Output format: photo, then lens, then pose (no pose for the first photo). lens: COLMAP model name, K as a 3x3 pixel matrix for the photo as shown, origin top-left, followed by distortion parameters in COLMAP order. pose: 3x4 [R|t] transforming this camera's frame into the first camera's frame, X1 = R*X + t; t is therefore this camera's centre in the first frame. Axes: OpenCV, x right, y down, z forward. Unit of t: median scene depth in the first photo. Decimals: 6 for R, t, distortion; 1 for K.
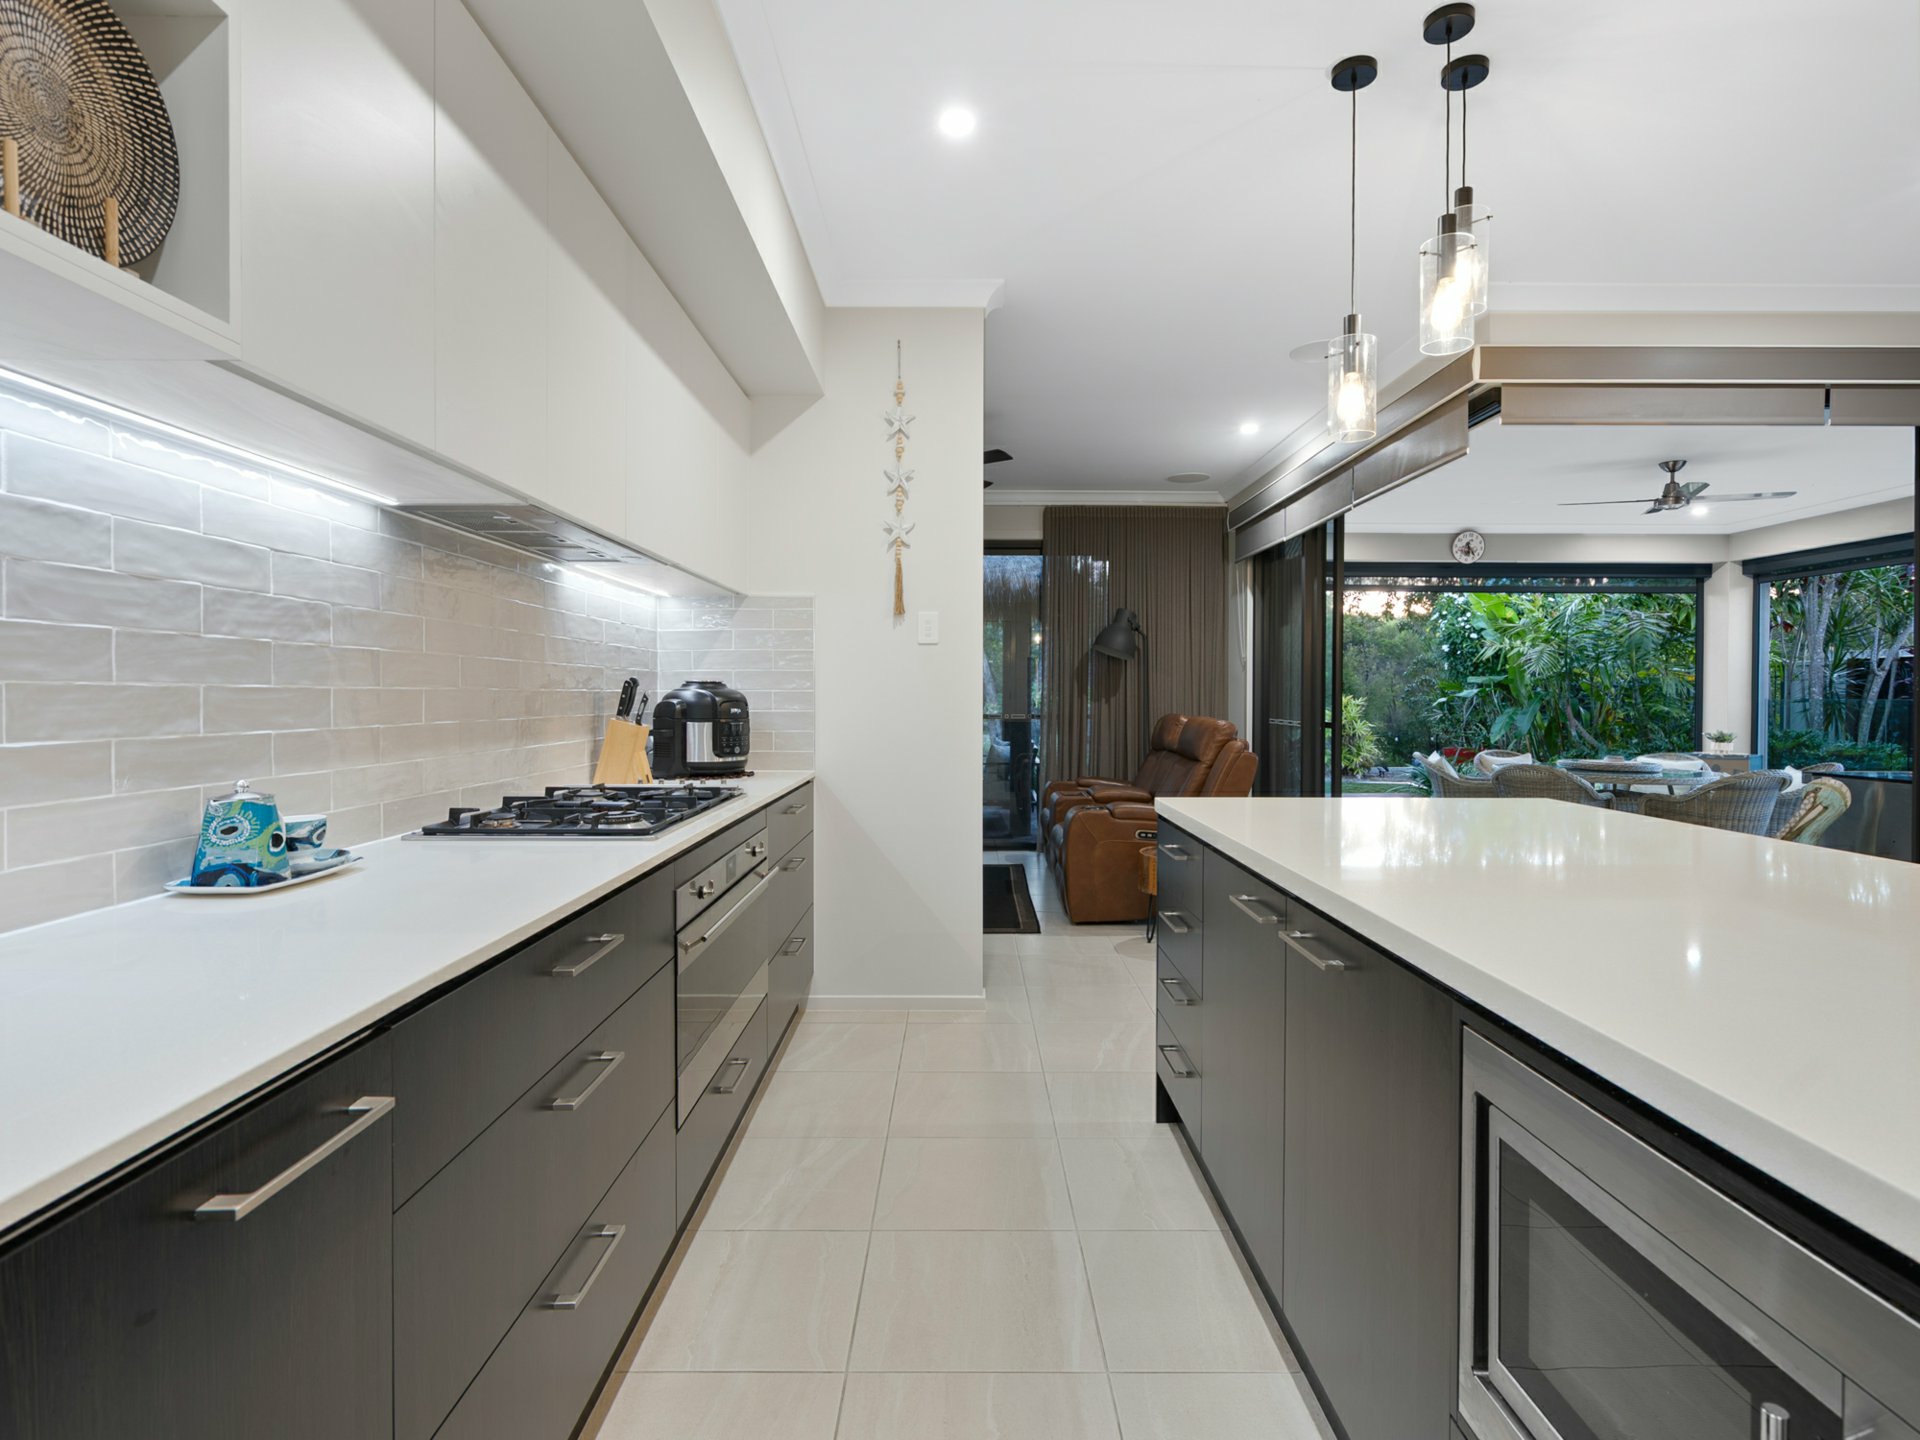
lens RADIAL K [[974.6, 0, 964.8], [0, 974.6, 710.1], [0, 0, 1]] dist [-0.002648, 0.000660]
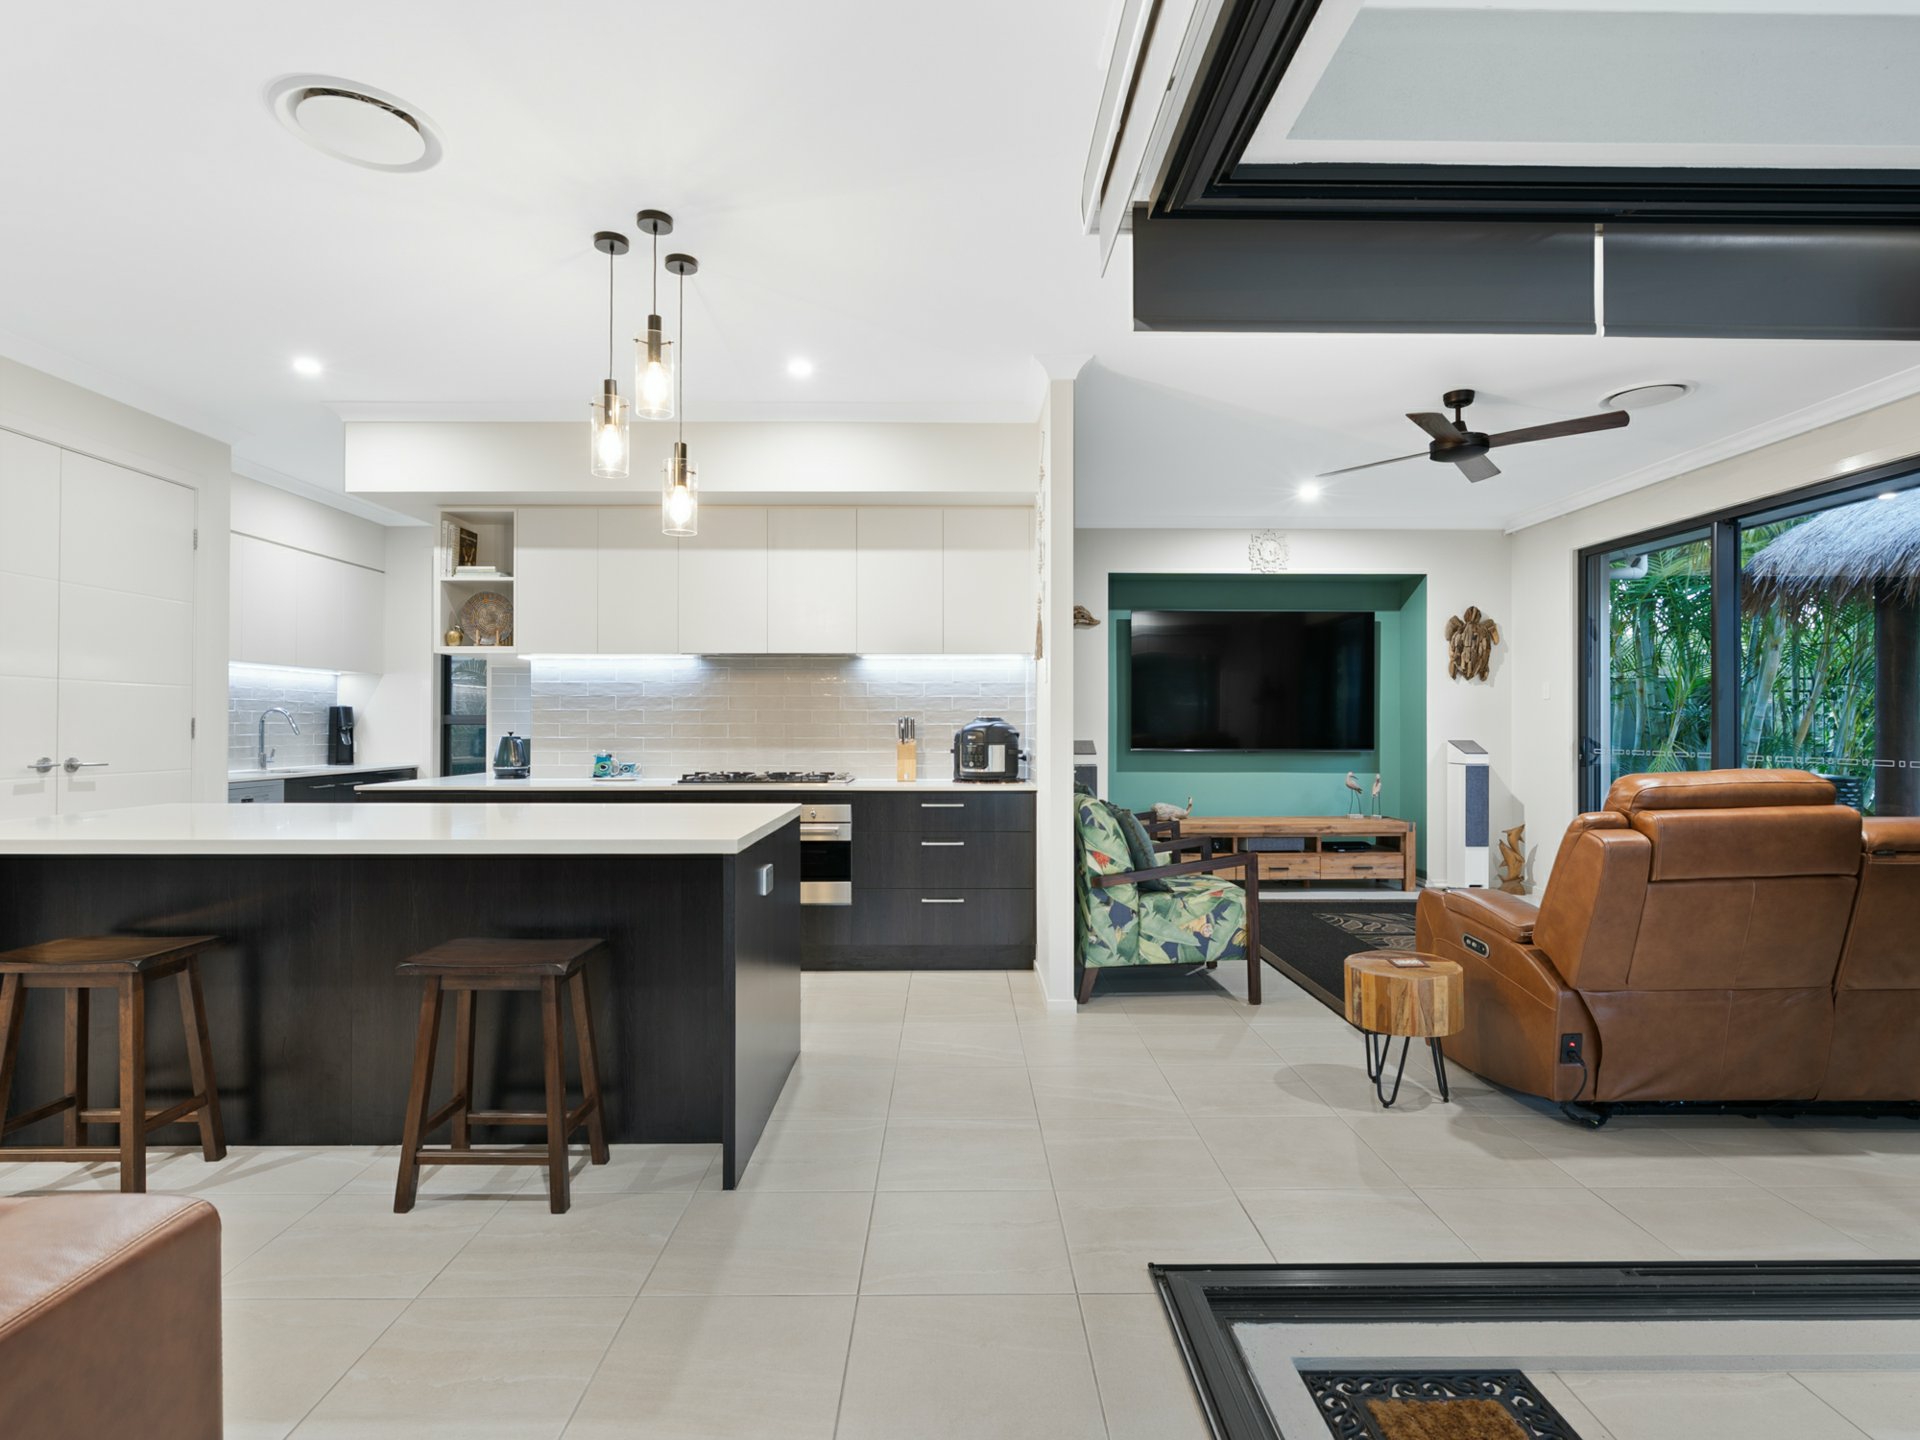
lens RADIAL K [[991.2, 0, 960.0], [0, 991.2, 720.0], [0, 0, 1]] dist [-0.001550, 0.000603]
pose [[0.006121, -0.005608, -0.999966, 2.477514], [-0.015311, 0.999867, -0.005701, -0.032293], [0.999864, 0.015345, 0.006035, 1.928063]]
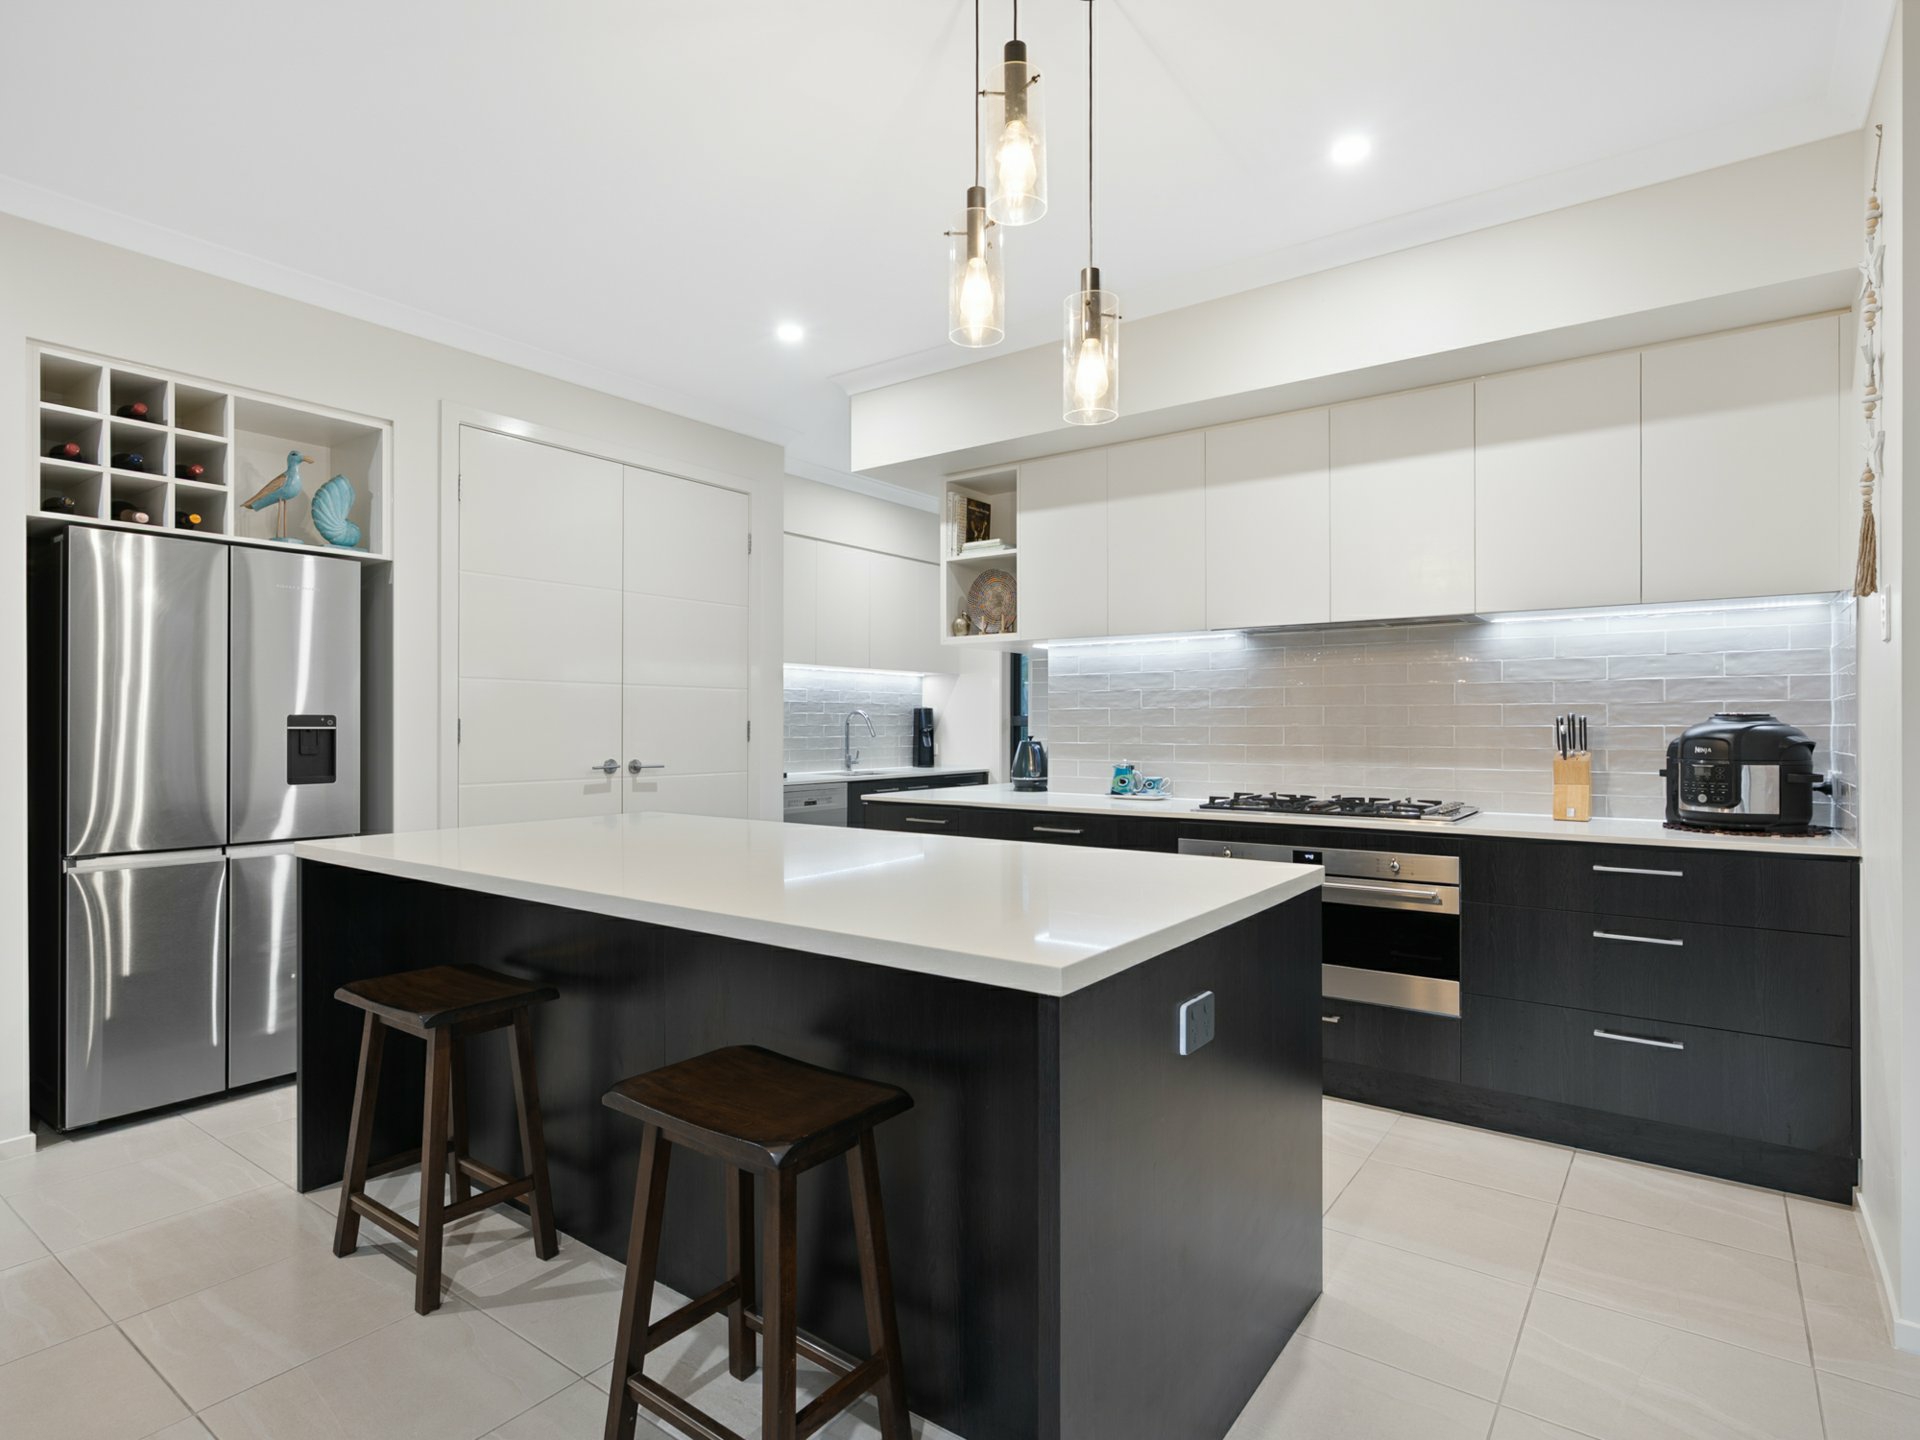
lens RADIAL K [[1017.2, 0, 962.3], [0, 1017.2, 725.3], [0, 0, 1]] dist [-0.000923, 0.001865]
pose [[-0.591304, 0.000808, -0.806448, 1.618784], [-0.010733, 0.999903, 0.008871, -0.040795], [0.806377, 0.013901, -0.591238, 1.986935]]
